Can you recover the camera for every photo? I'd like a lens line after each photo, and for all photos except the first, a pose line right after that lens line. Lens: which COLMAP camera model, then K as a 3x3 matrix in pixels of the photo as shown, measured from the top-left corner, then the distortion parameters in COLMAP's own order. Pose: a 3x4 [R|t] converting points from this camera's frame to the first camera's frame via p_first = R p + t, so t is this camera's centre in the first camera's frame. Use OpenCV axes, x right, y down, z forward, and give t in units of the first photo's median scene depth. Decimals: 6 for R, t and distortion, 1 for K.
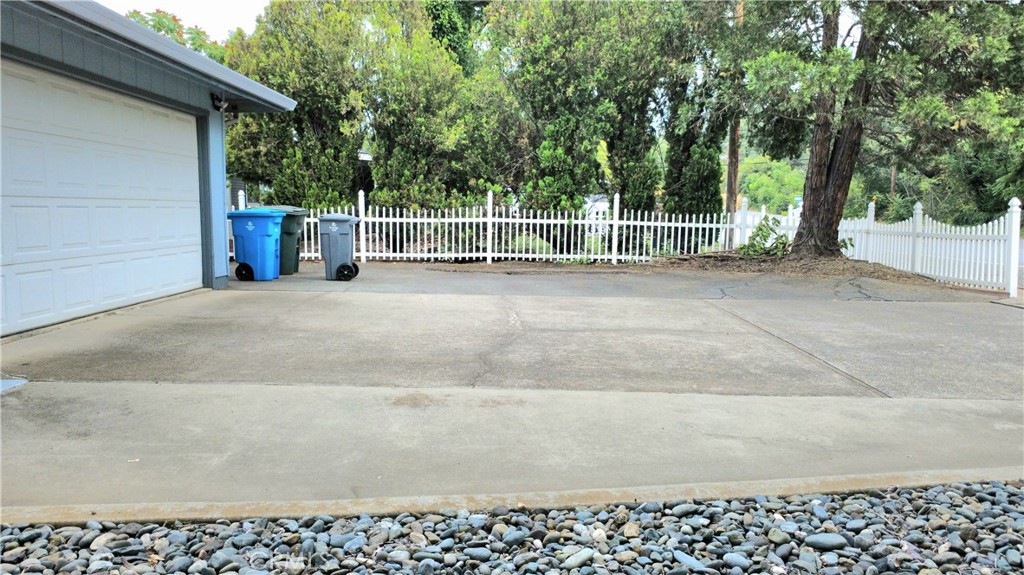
lens RADIAL K [[749.8, 0, 512.0], [0, 749.8, 287.5], [0, 0, 1]] dist [-0.006012, 0.003311]
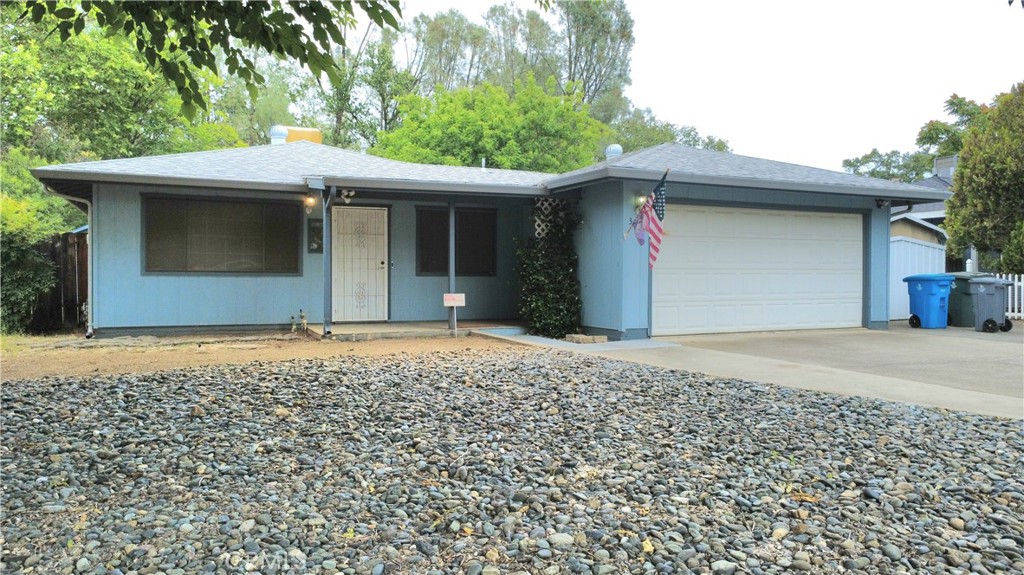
lens RADIAL K [[749.8, 0, 512.0], [0, 749.8, 287.5], [0, 0, 1]] dist [-0.006012, 0.003311]
pose [[0.427302, 0.007482, -0.904078, 0.631840], [-0.089026, 0.995454, -0.033838, 0.033583], [0.899715, 0.094945, 0.426025, -0.263384]]
